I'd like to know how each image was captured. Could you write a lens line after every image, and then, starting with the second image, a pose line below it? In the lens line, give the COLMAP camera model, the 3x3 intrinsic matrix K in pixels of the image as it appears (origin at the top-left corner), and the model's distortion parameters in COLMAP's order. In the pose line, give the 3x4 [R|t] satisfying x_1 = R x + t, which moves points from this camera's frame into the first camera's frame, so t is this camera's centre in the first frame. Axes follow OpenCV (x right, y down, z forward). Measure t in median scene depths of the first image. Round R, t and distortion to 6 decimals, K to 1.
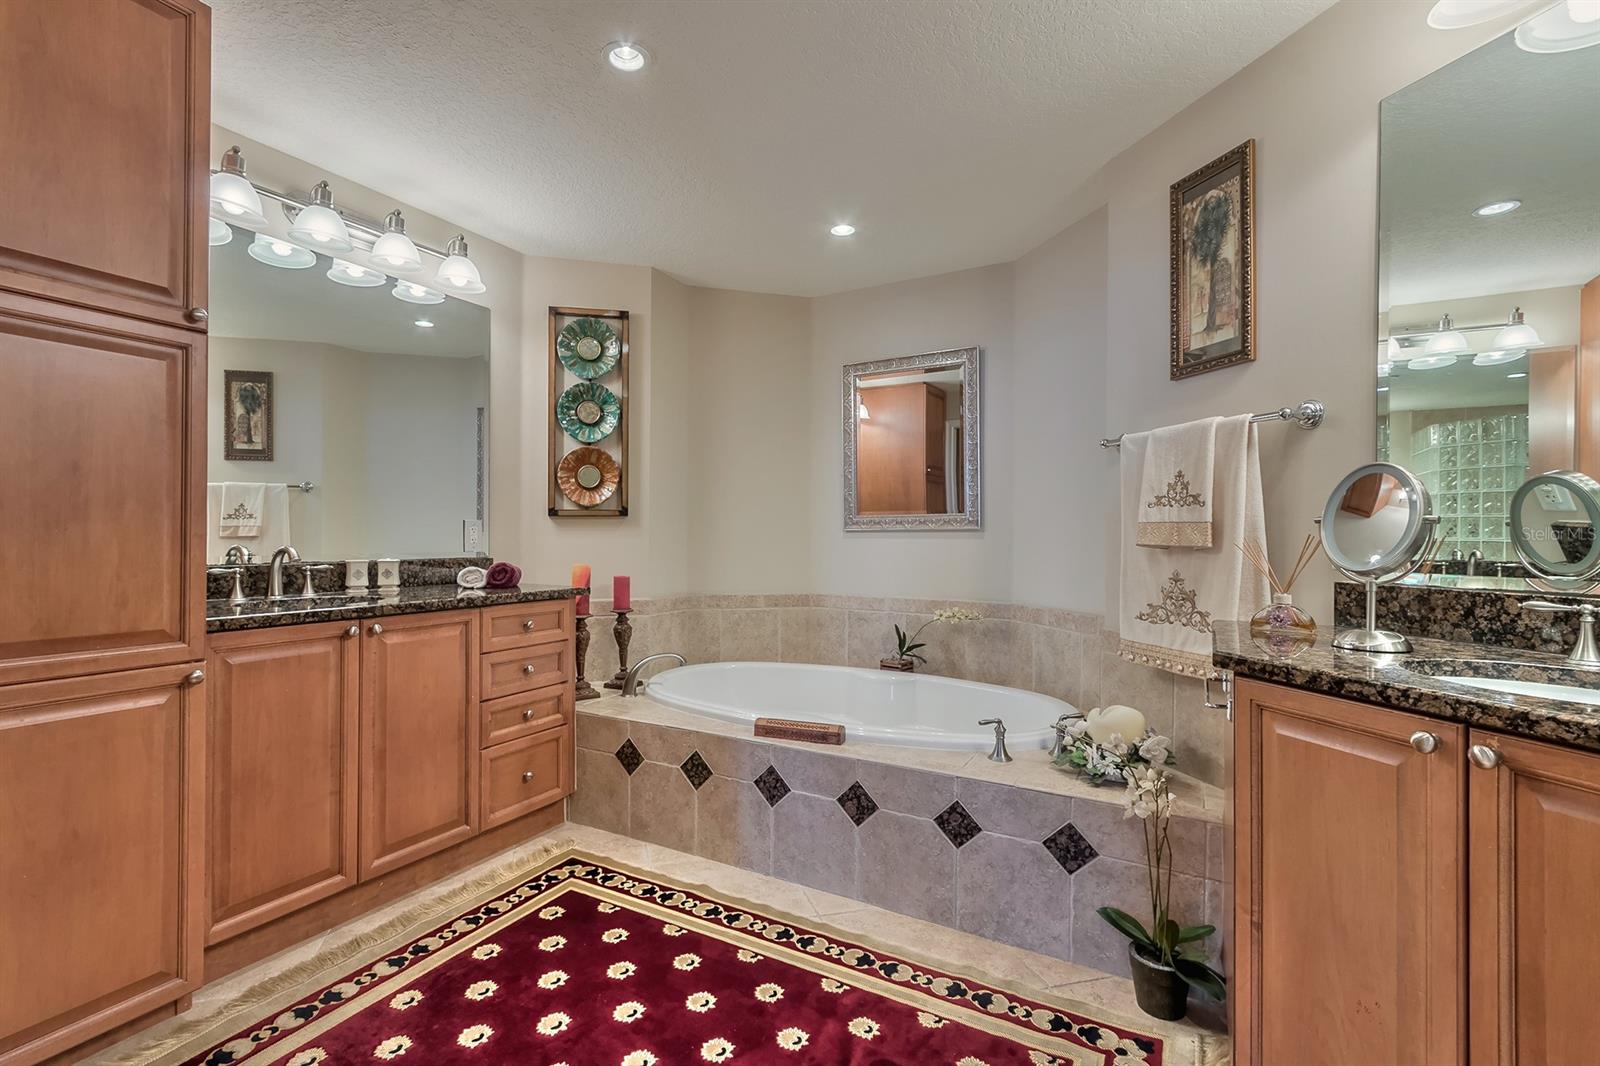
lens RADIAL K [[729.6, 0, 765.0], [0, 729.6, 535.7], [0, 0, 1]] dist [0.008048, -0.002645]
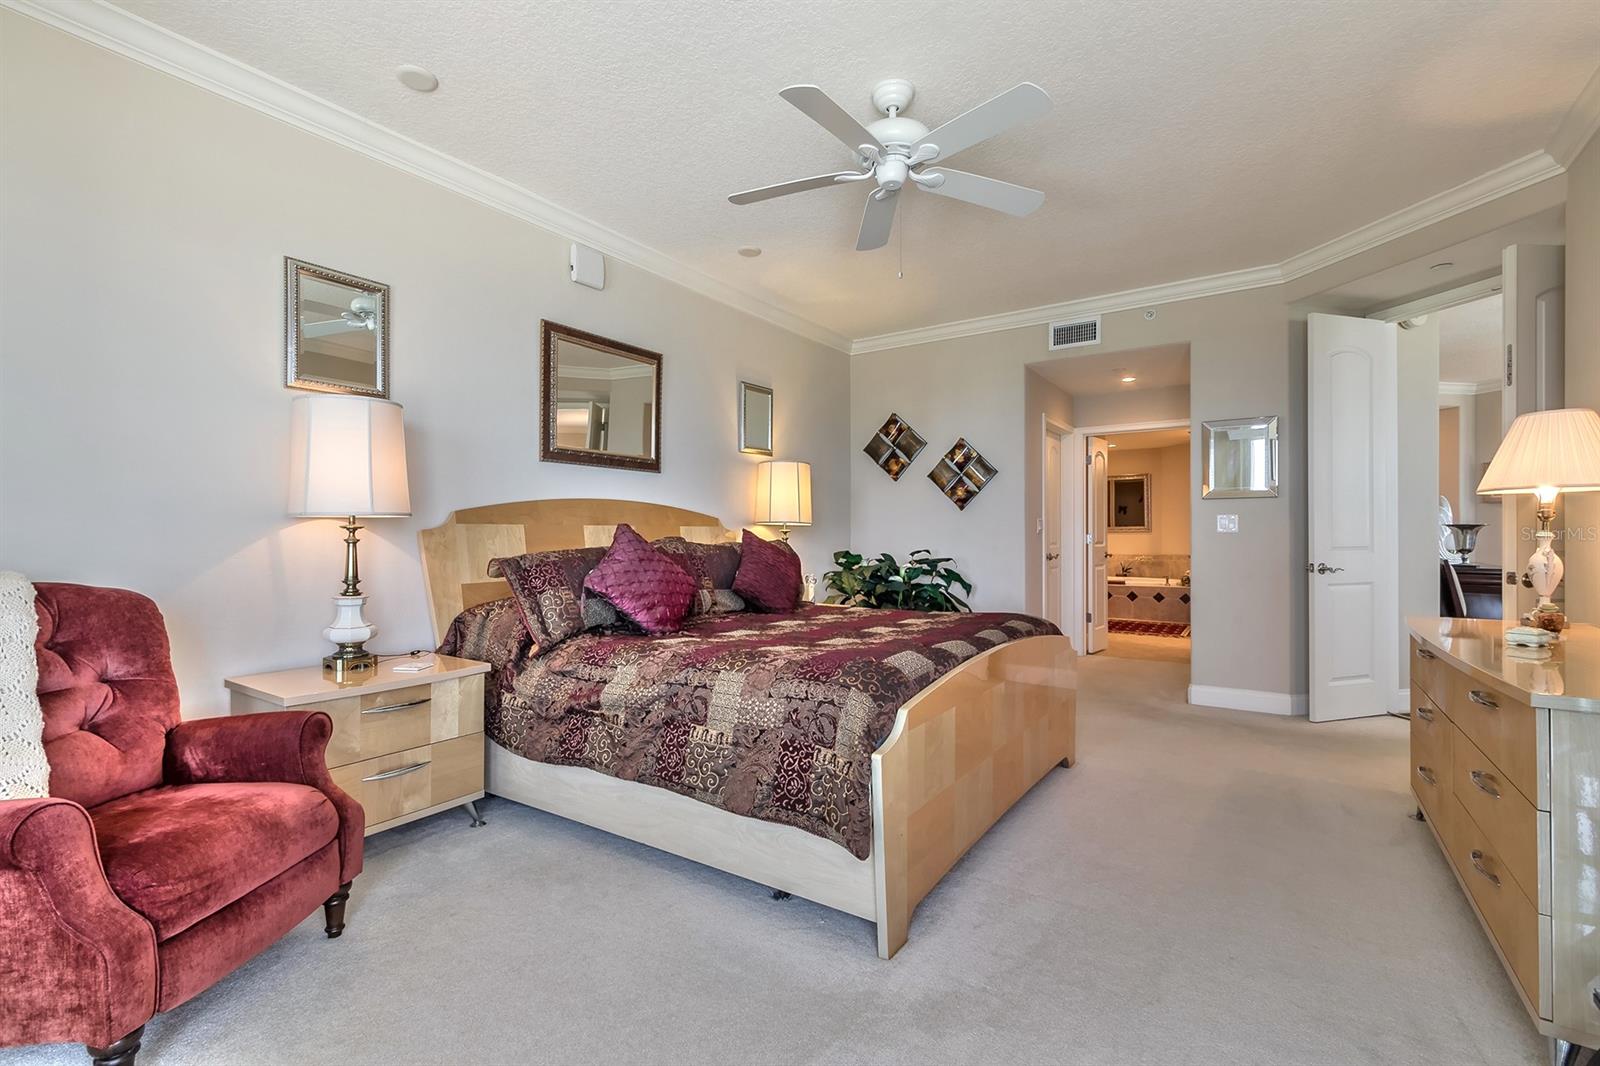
lens RADIAL K [[729.6, 0, 793.9], [0, 729.6, 532.3], [0, 0, 1]] dist [0.008048, -0.002645]
pose [[0.998451, -0.006907, -0.055201, -1.732828], [0.006593, 0.999961, -0.005874, 0.006306], [0.055240, 0.005501, 0.998458, -3.628356]]
